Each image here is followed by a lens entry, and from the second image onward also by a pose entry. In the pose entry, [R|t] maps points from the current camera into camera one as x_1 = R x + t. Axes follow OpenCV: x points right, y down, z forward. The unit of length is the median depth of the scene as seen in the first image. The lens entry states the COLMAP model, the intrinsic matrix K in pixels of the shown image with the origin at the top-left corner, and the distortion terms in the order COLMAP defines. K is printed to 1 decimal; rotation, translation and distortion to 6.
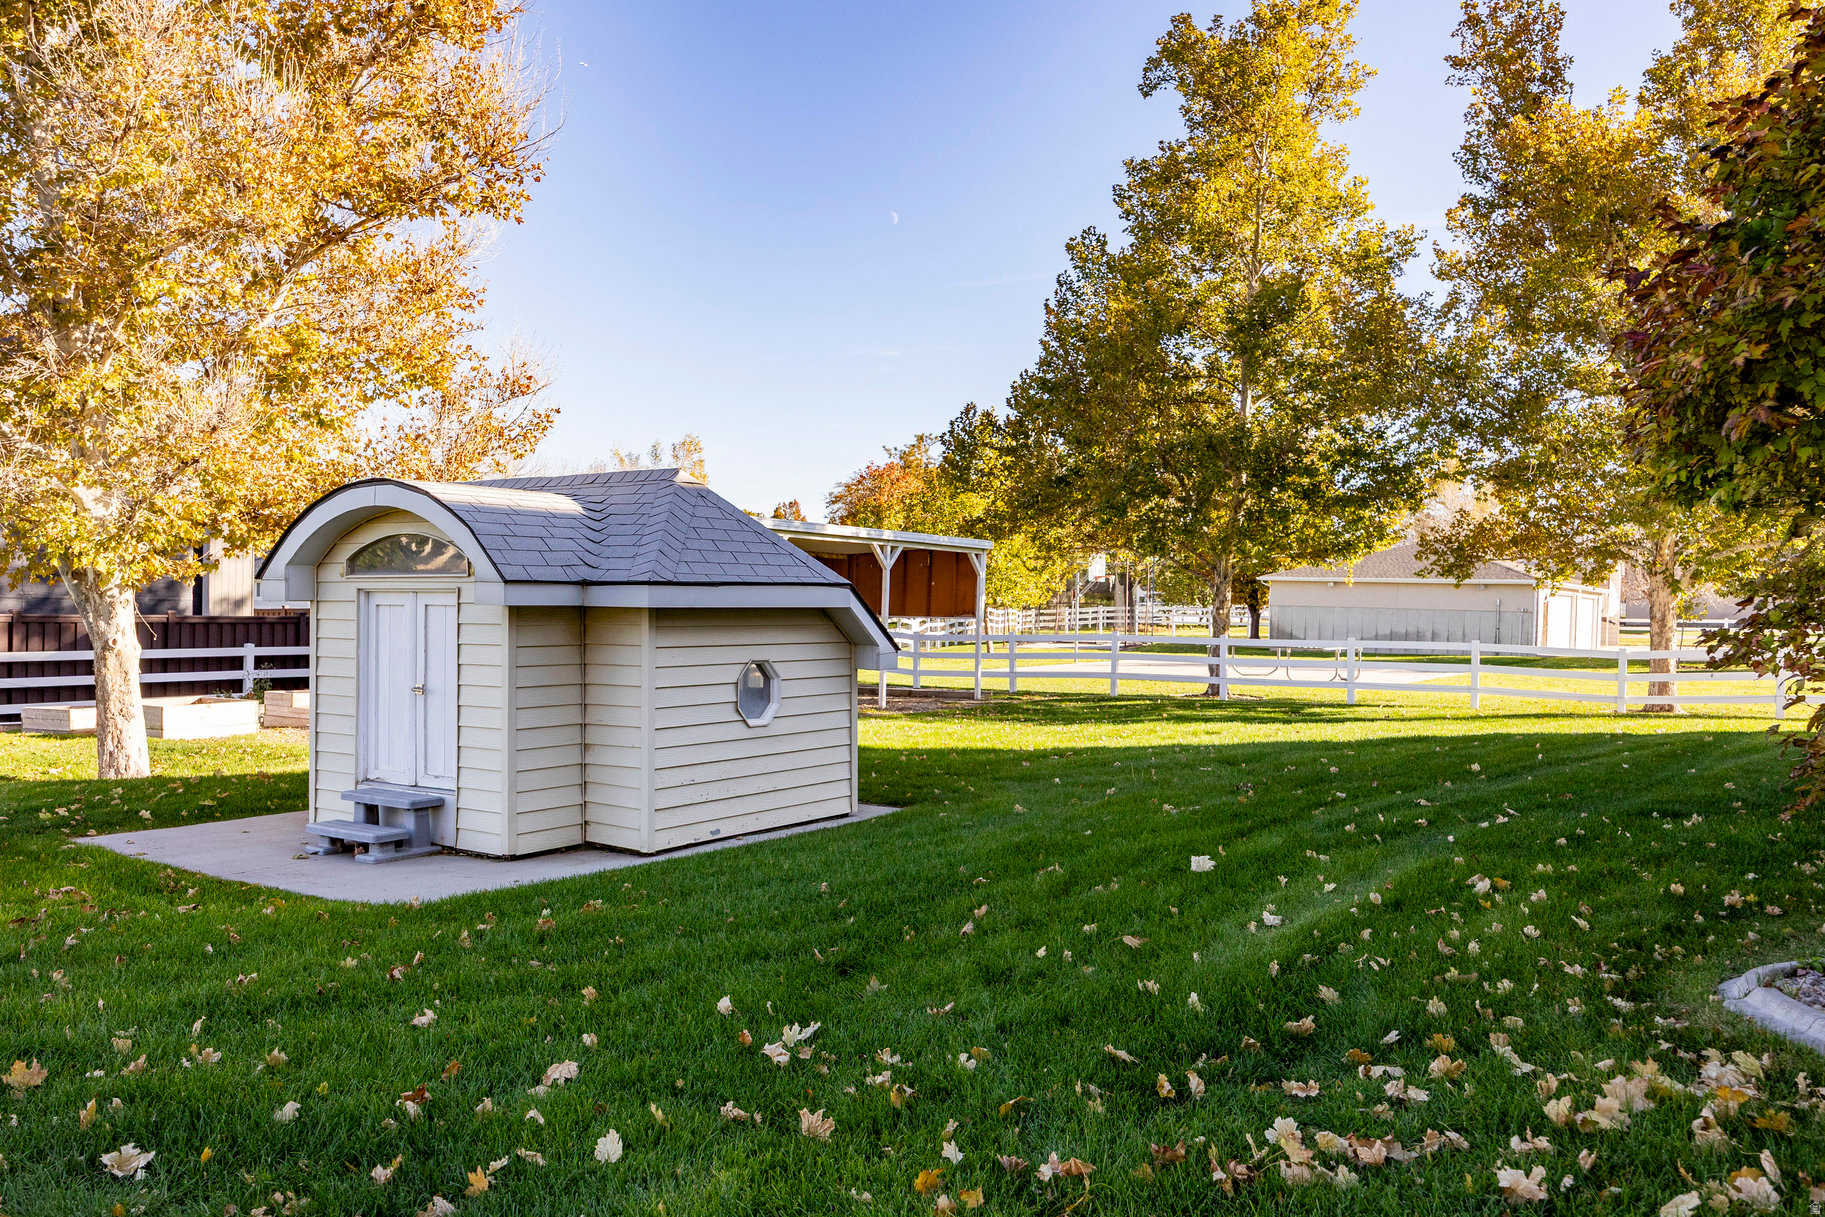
lens RADIAL K [[1443.3, 0, 912.5], [0, 1443.3, 608.5], [0, 0, 1]] dist [-0.000584, -0.000078]
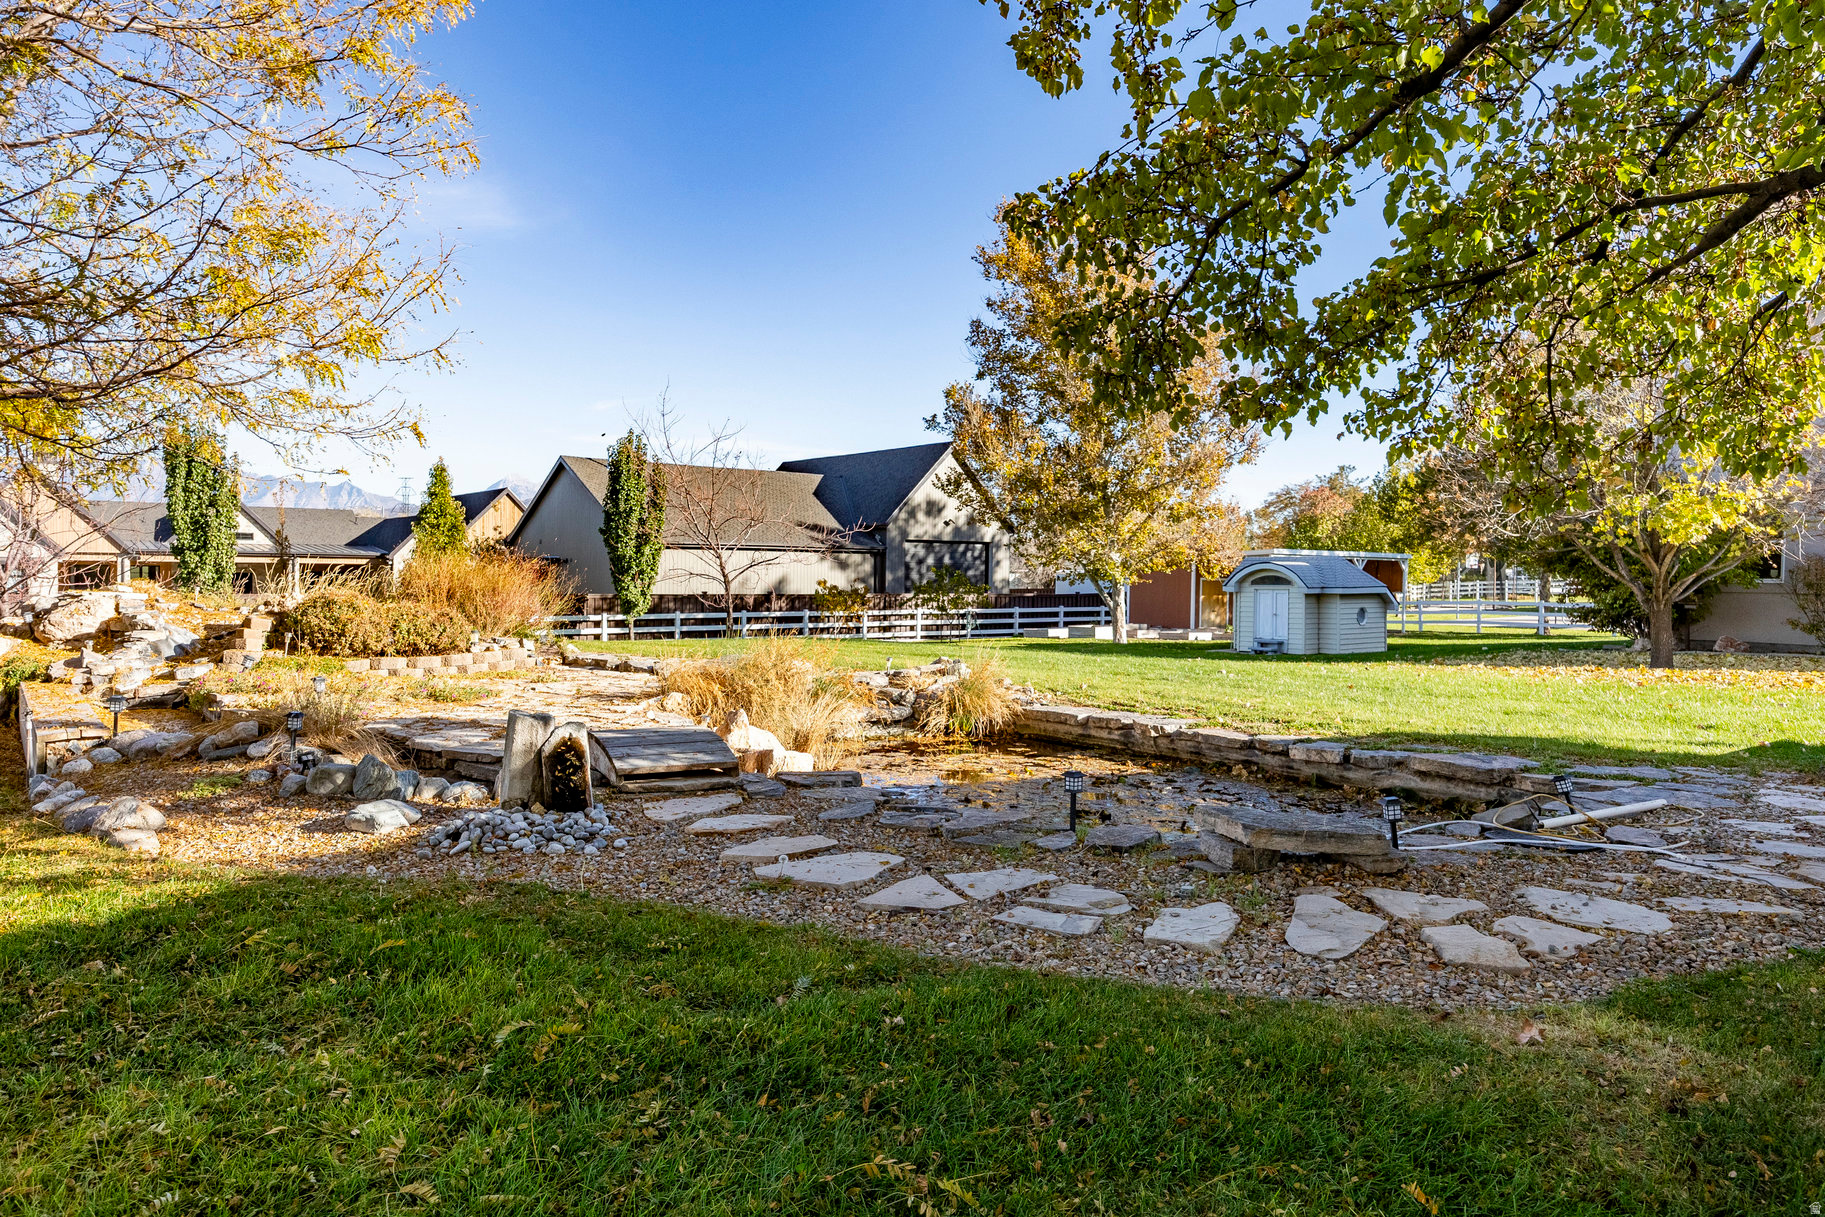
lens RADIAL K [[1178.1, 0, 912.5], [0, 1178.1, 608.5], [0, 0, 1]] dist [0.001981, 0.000367]
pose [[0.948831, -0.000343, -0.315783, -0.080874], [0.007610, 0.999734, 0.021779, -0.011771], [0.315691, -0.023067, 0.948582, -0.731256]]
